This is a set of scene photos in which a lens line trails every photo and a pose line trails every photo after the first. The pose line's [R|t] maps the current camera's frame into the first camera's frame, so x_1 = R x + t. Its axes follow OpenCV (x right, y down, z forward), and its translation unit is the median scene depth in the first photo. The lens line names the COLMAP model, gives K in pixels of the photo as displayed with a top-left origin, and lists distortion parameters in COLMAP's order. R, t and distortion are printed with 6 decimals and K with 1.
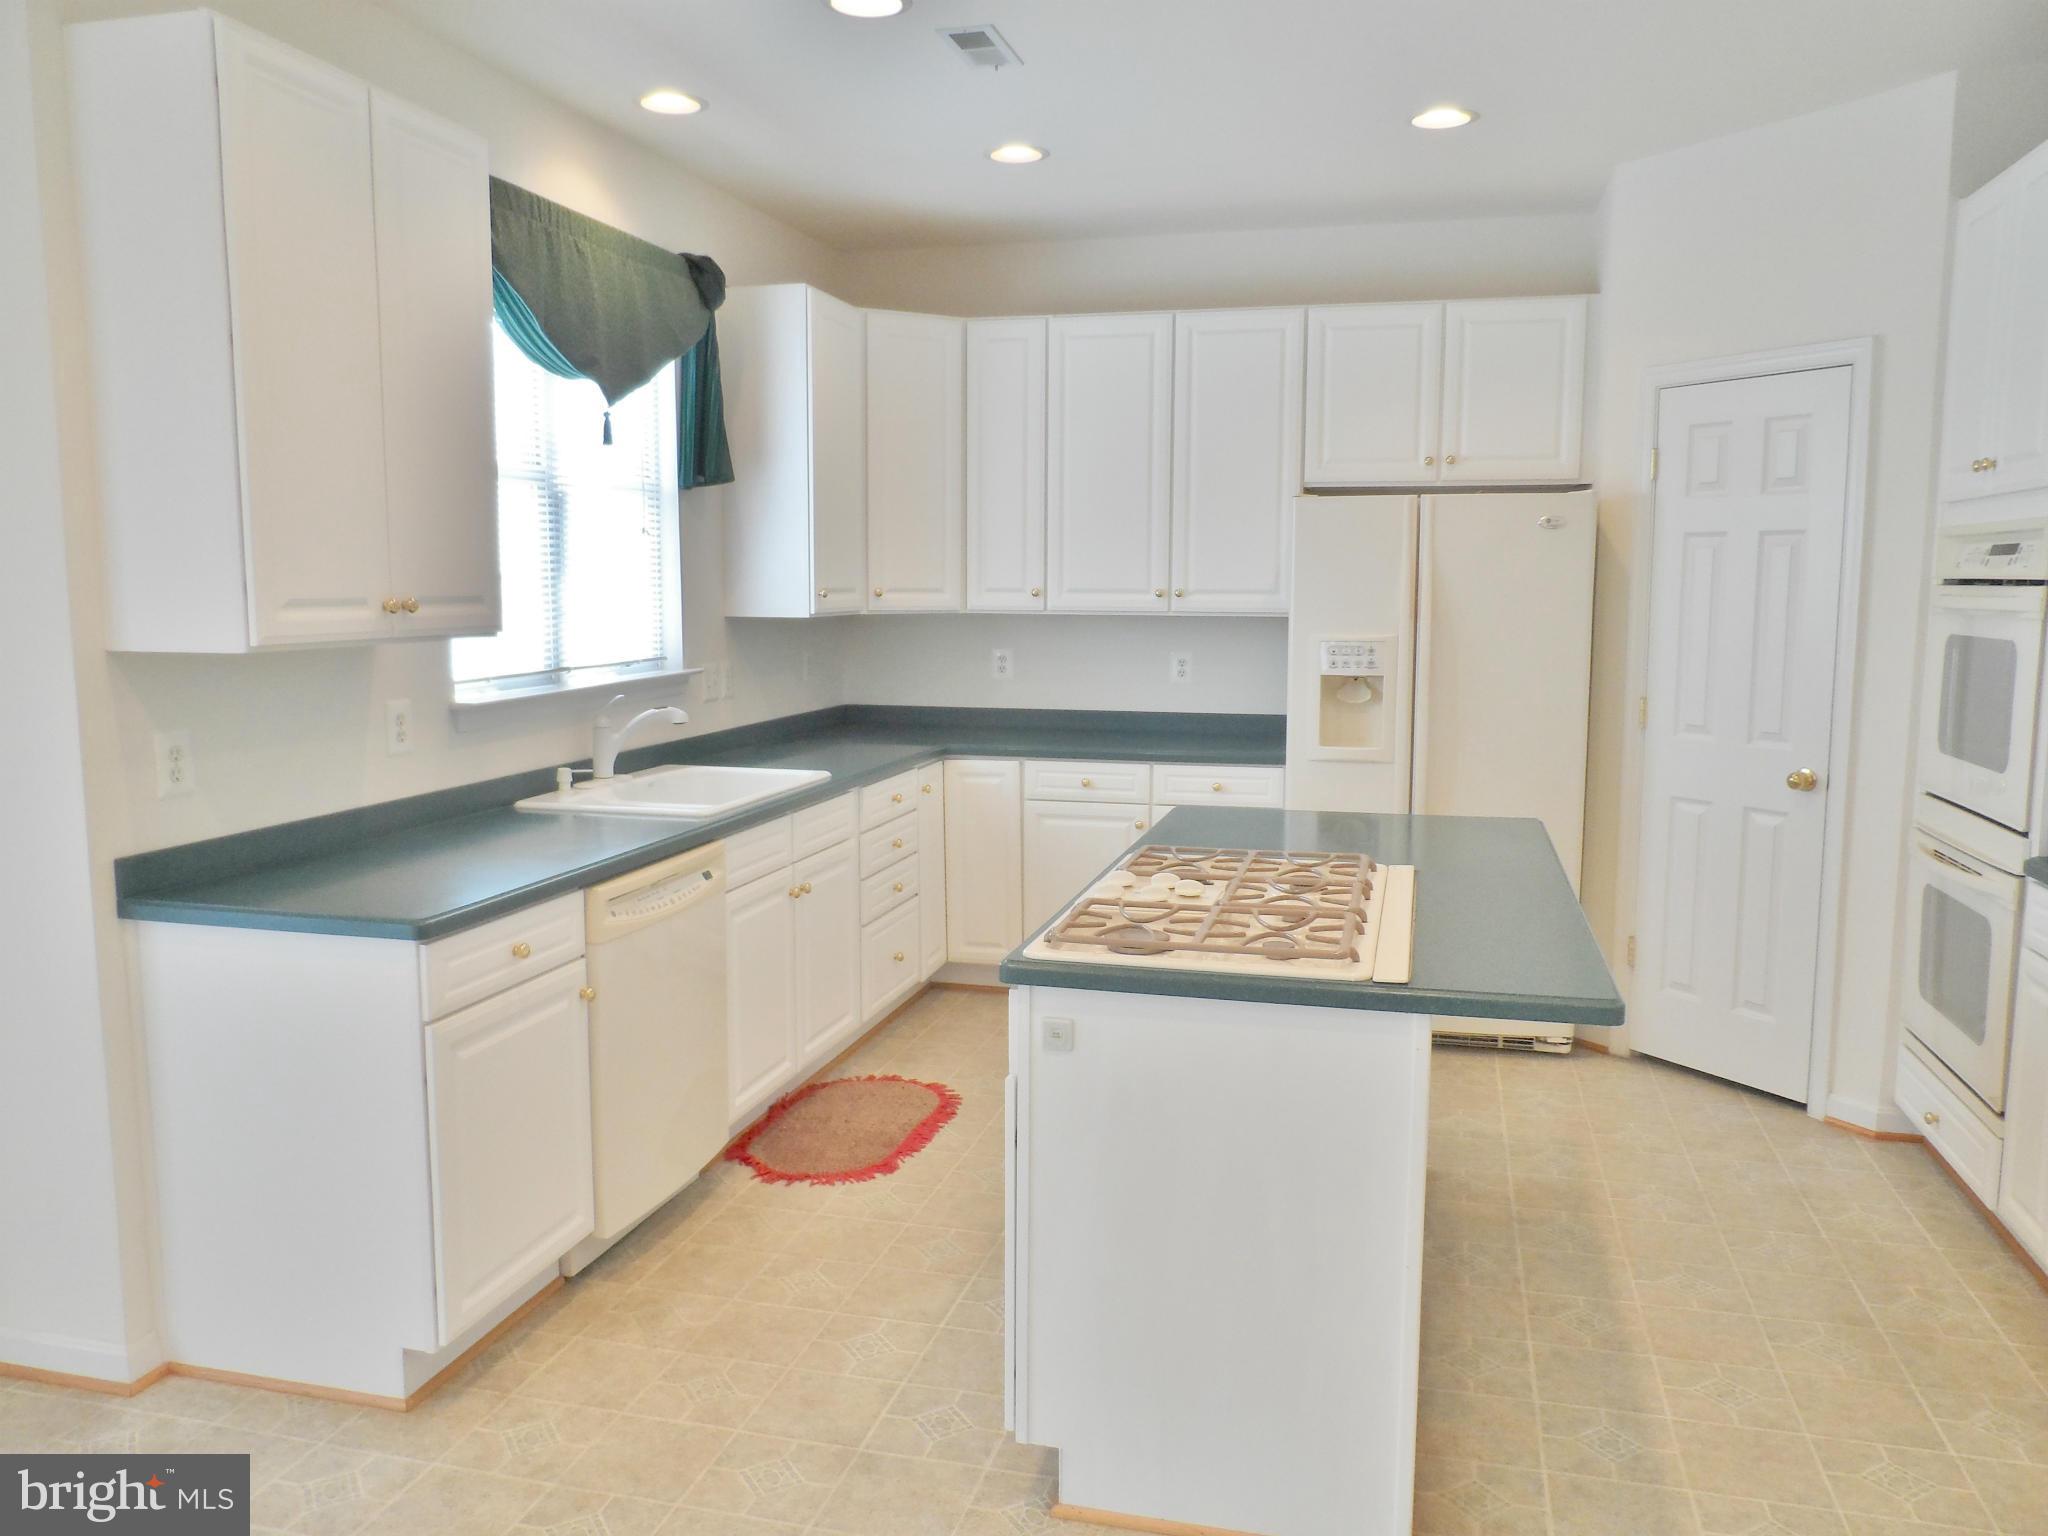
lens RADIAL K [[1560.1, 0, 1024.0], [0, 1560.1, 768.0], [0, 0, 1]] dist [-0.005726, 0.001033]
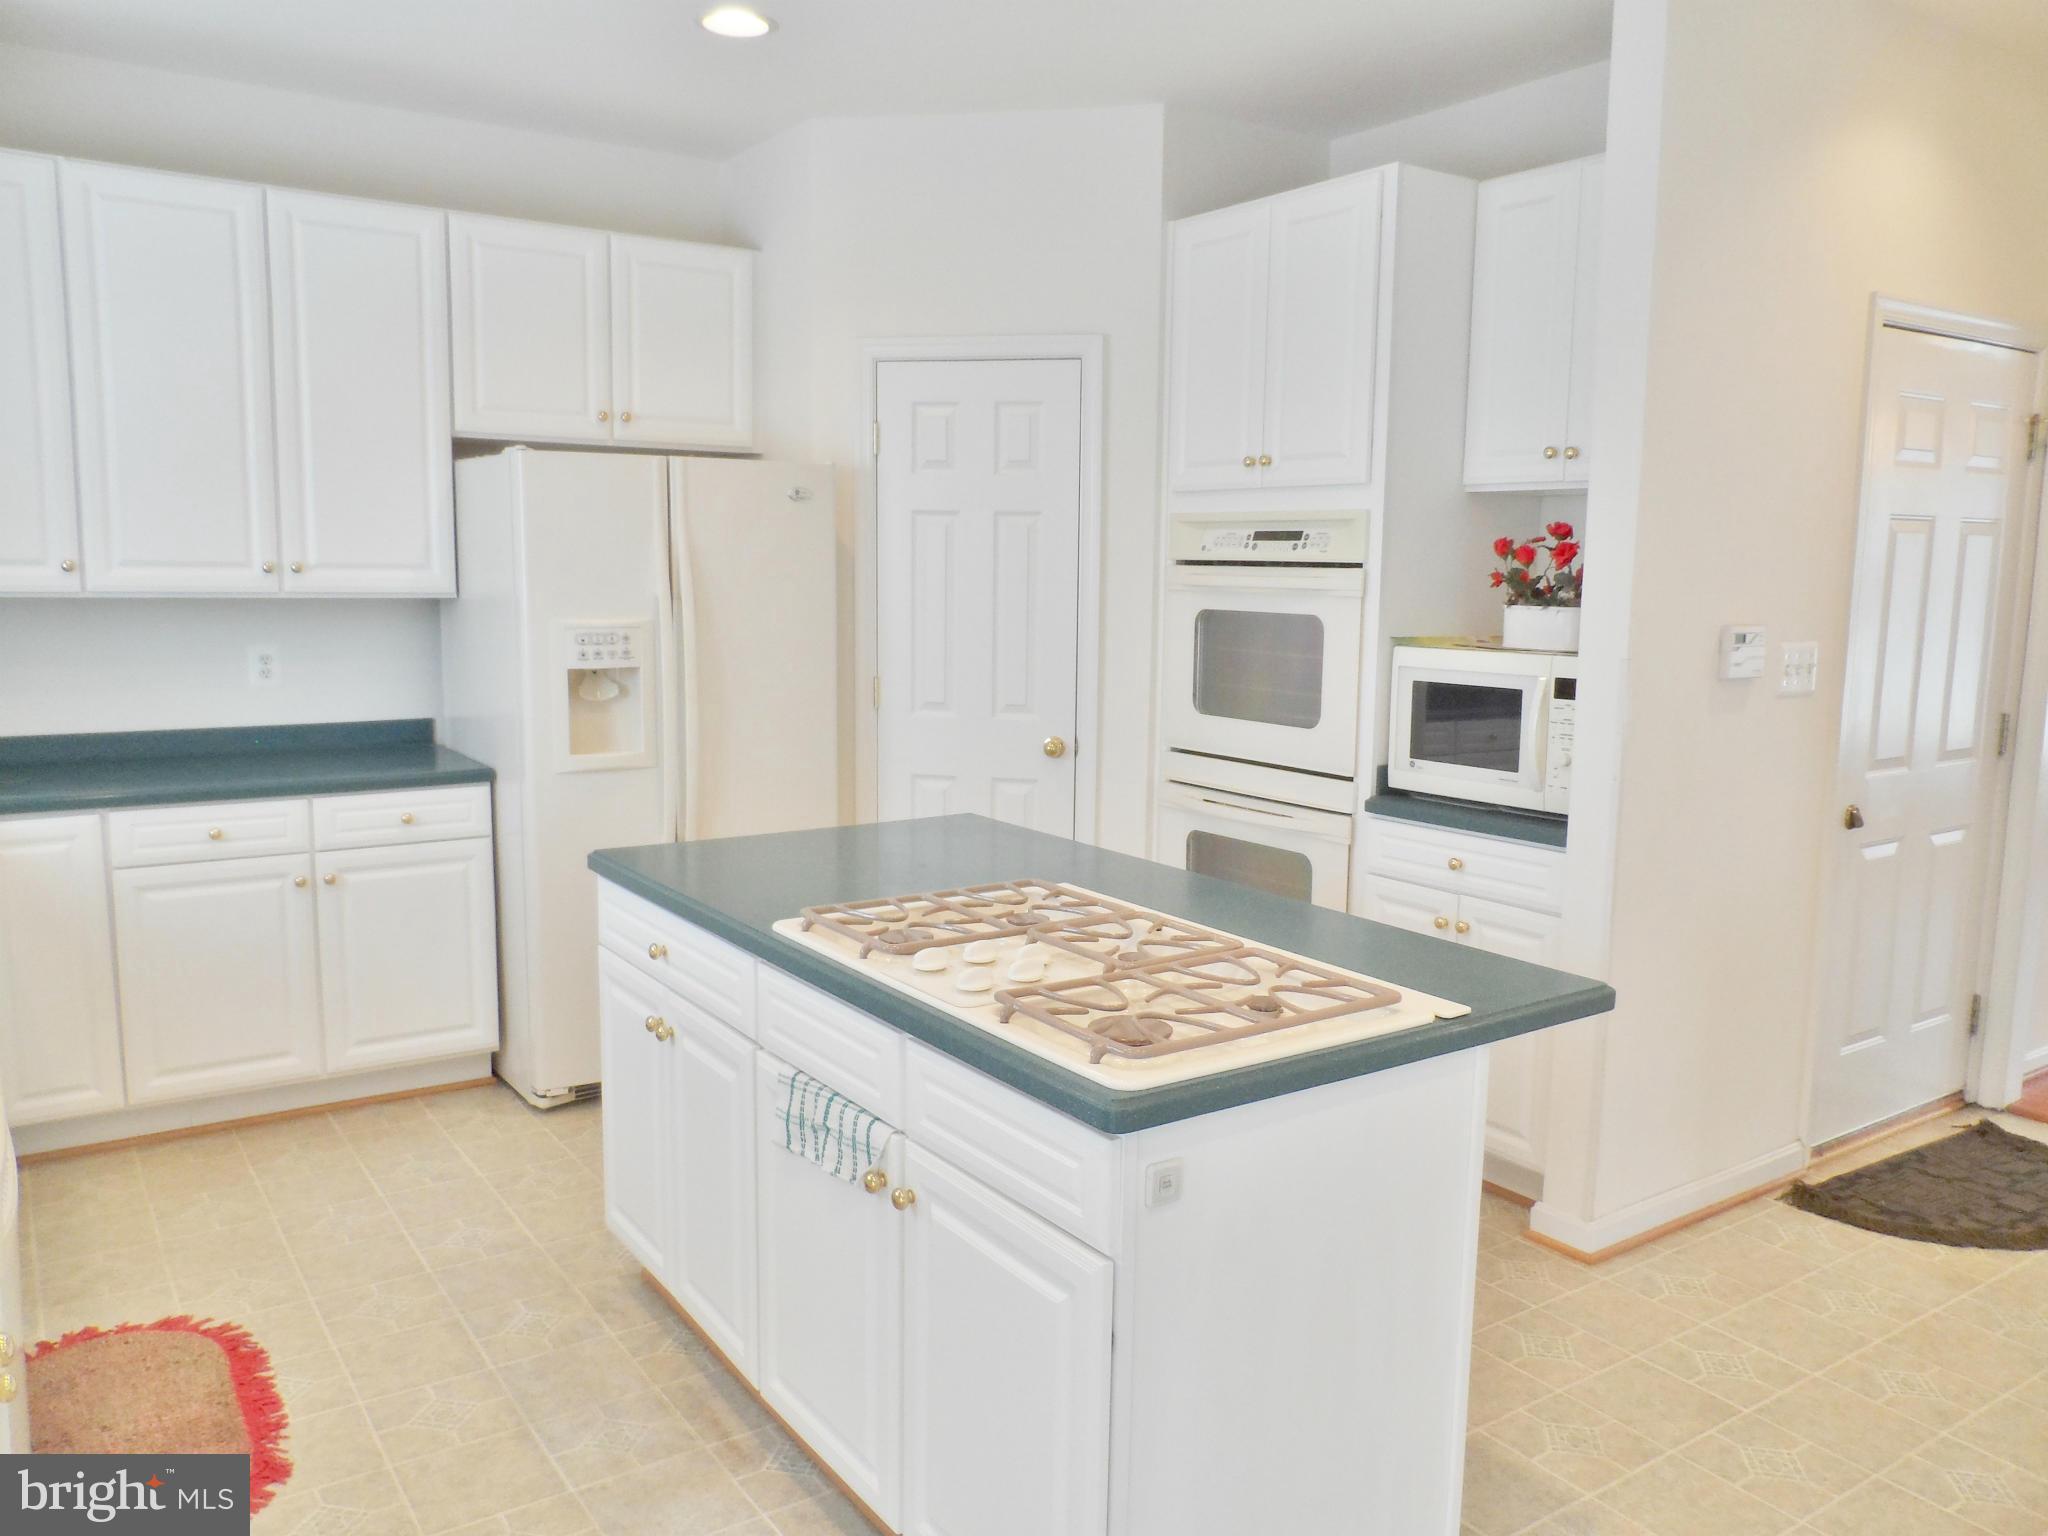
lens RADIAL K [[1560.1, 0, 1024.0], [0, 1560.1, 768.0], [0, 0, 1]] dist [-0.005726, 0.001033]
pose [[0.655780, -0.092888, 0.749216, -0.274141], [0.077639, 0.995438, 0.055458, -0.034641], [-0.750949, 0.021800, 0.660000, 0.276750]]
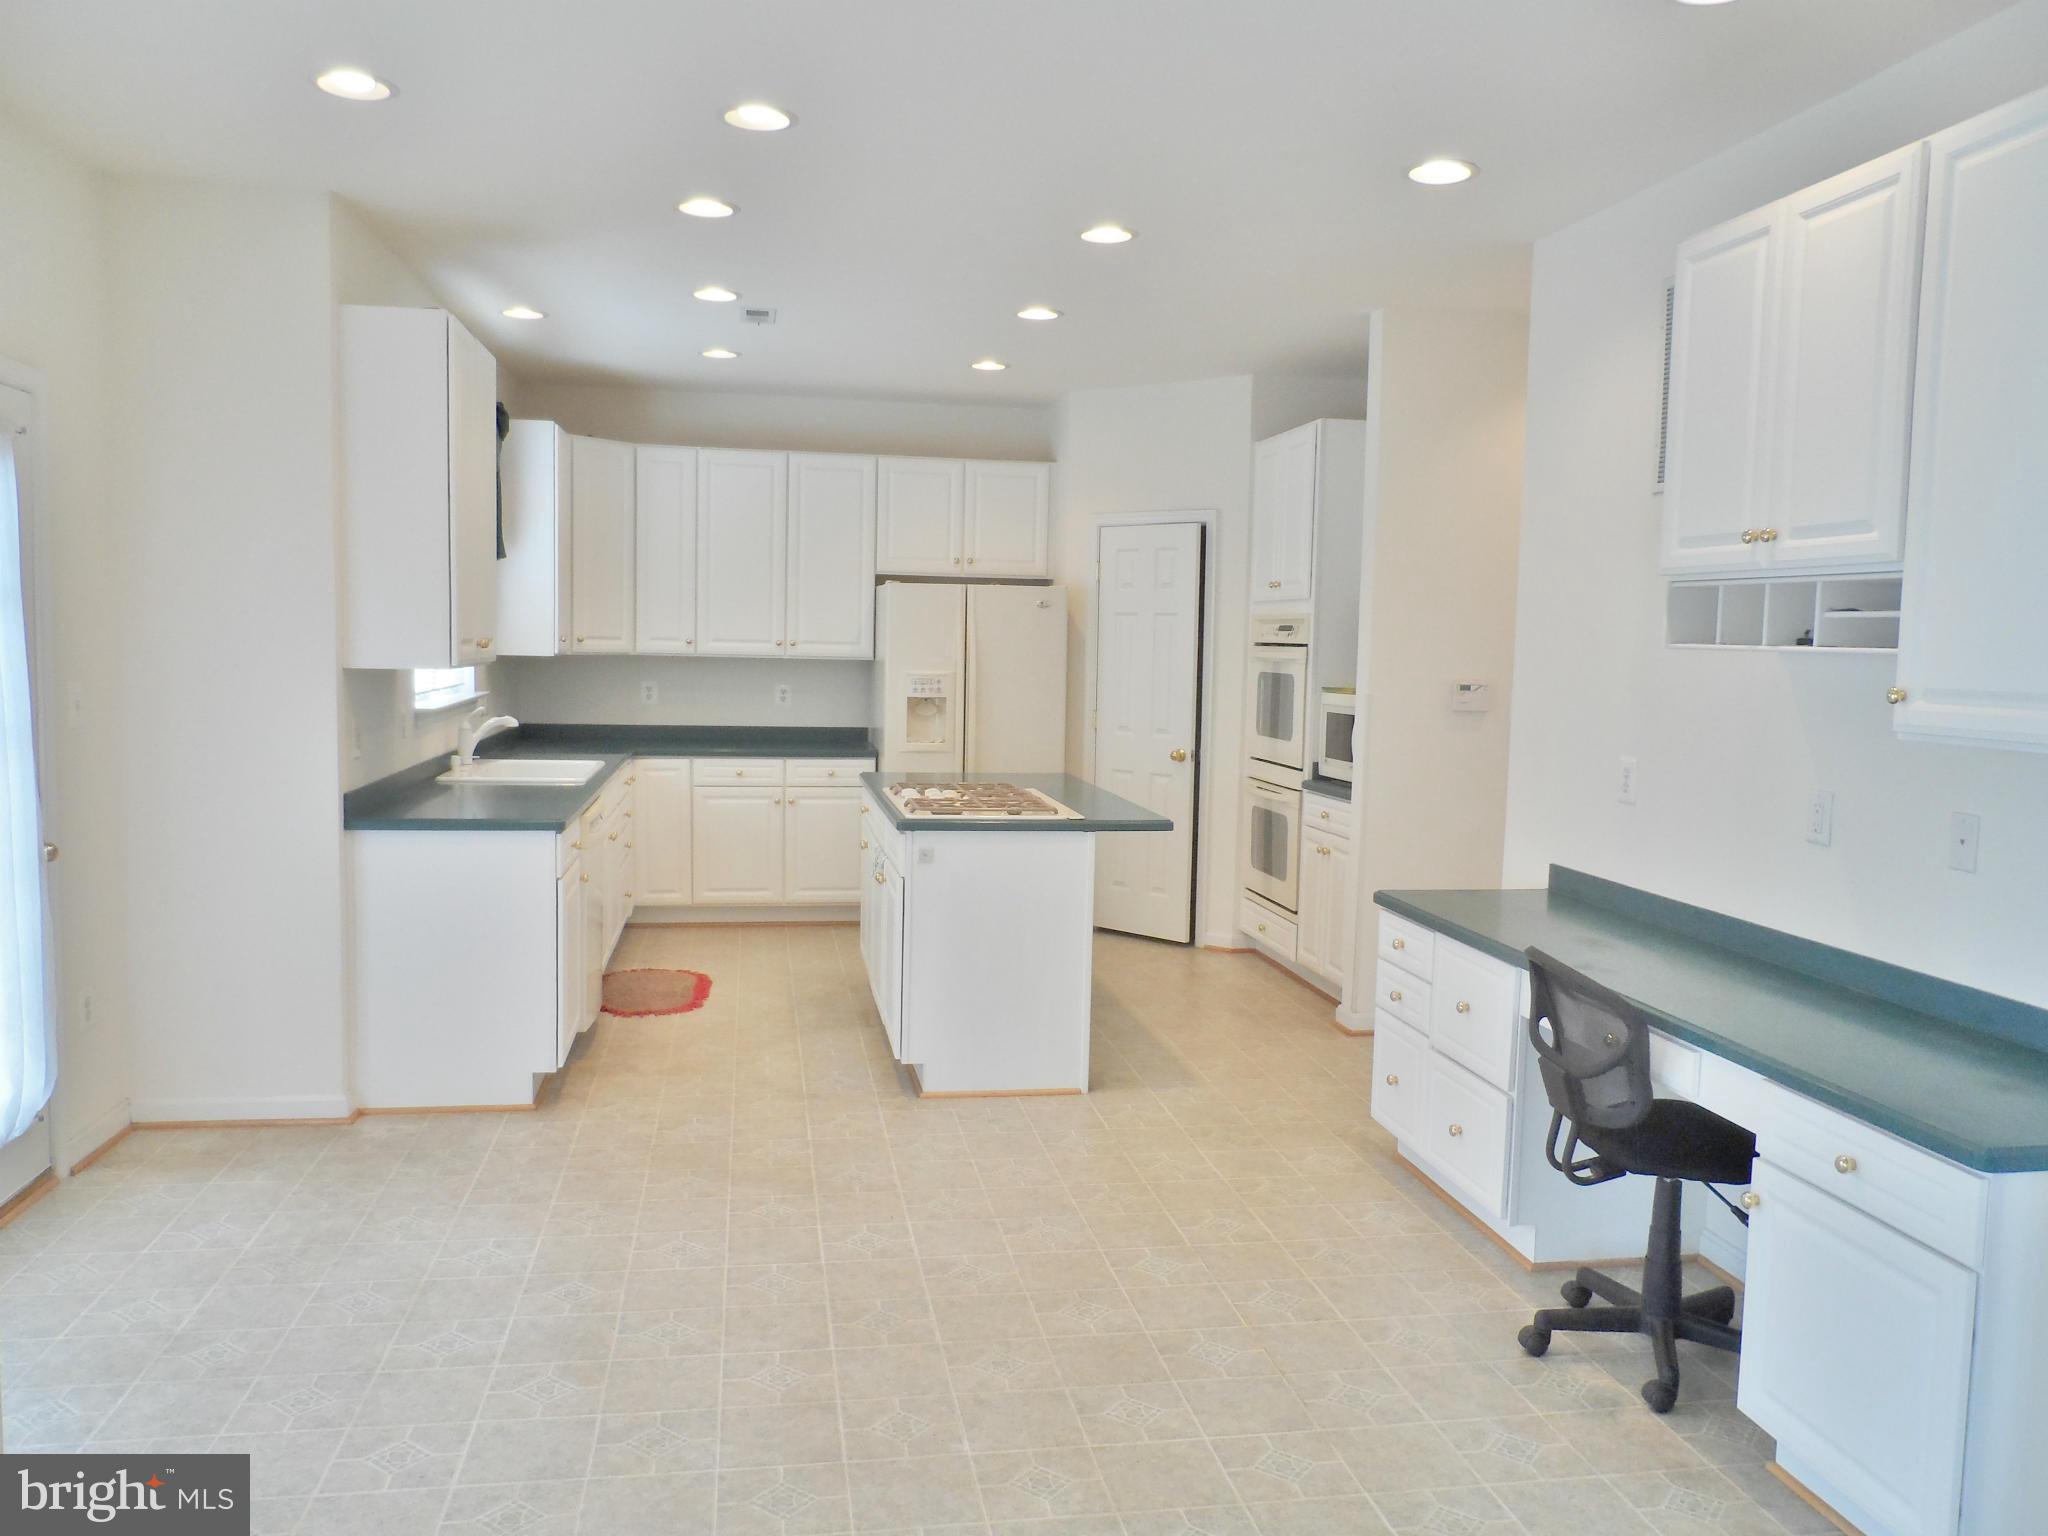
lens RADIAL K [[1560.1, 0, 1024.0], [0, 1560.1, 768.0], [0, 0, 1]] dist [-0.005726, 0.001033]
pose [[0.908610, -0.016131, 0.417333, -0.356237], [0.029863, 0.999205, -0.026395, 0.055986], [-0.416576, 0.036445, 0.908370, -0.463854]]
